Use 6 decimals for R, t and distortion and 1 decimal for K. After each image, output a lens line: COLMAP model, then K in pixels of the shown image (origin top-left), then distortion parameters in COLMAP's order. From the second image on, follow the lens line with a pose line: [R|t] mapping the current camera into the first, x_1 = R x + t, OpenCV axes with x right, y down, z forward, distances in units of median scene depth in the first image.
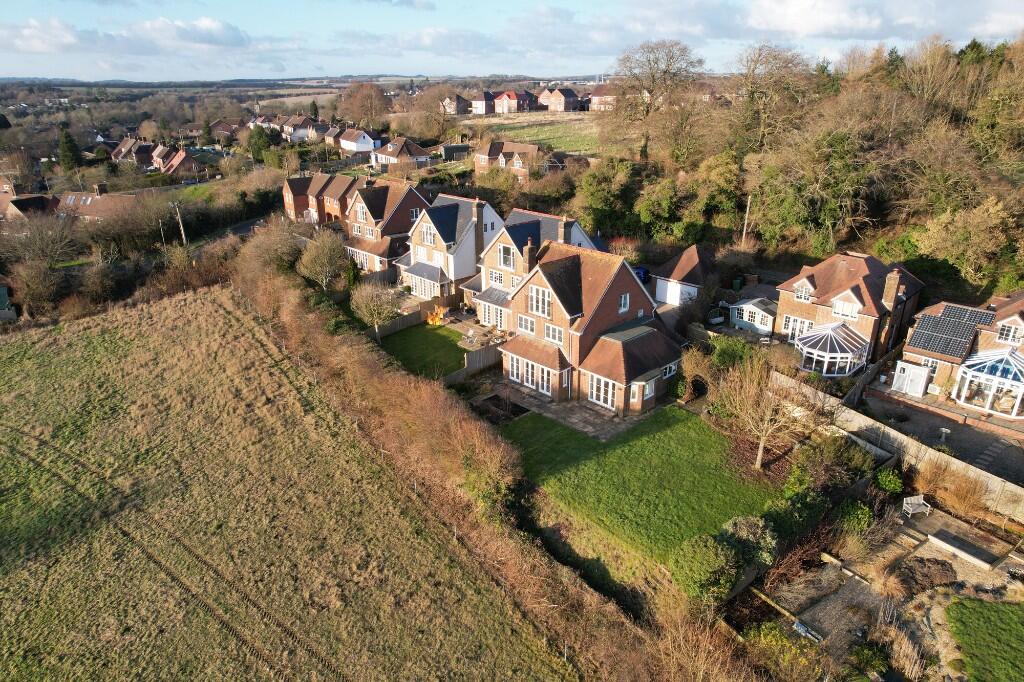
lens RADIAL K [[646.1, 0, 512.5], [0, 646.1, 341.1], [0, 0, 1]] dist [-0.034491, 0.009432]
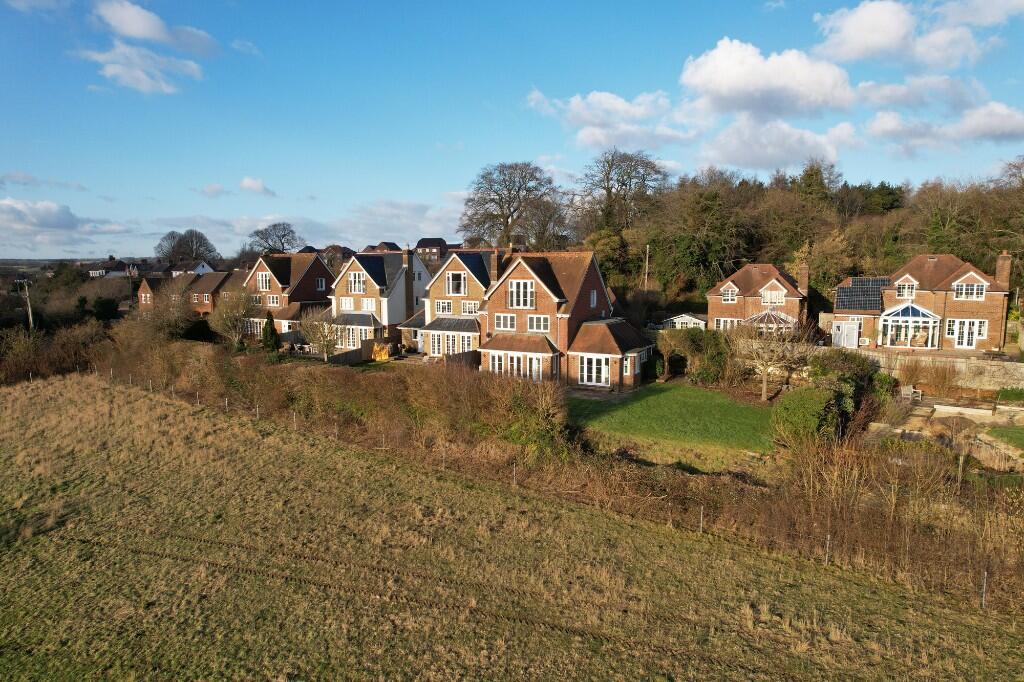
lens RADIAL K [[646.1, 0, 511.5], [0, 646.1, 339.1], [0, 0, 1]] dist [-0.034491, 0.009432]
pose [[0.953682, -0.029559, 0.299361, -0.284719], [0.108236, 0.962229, -0.249799, 0.264296], [-0.280671, 0.270630, 0.920860, 0.075472]]
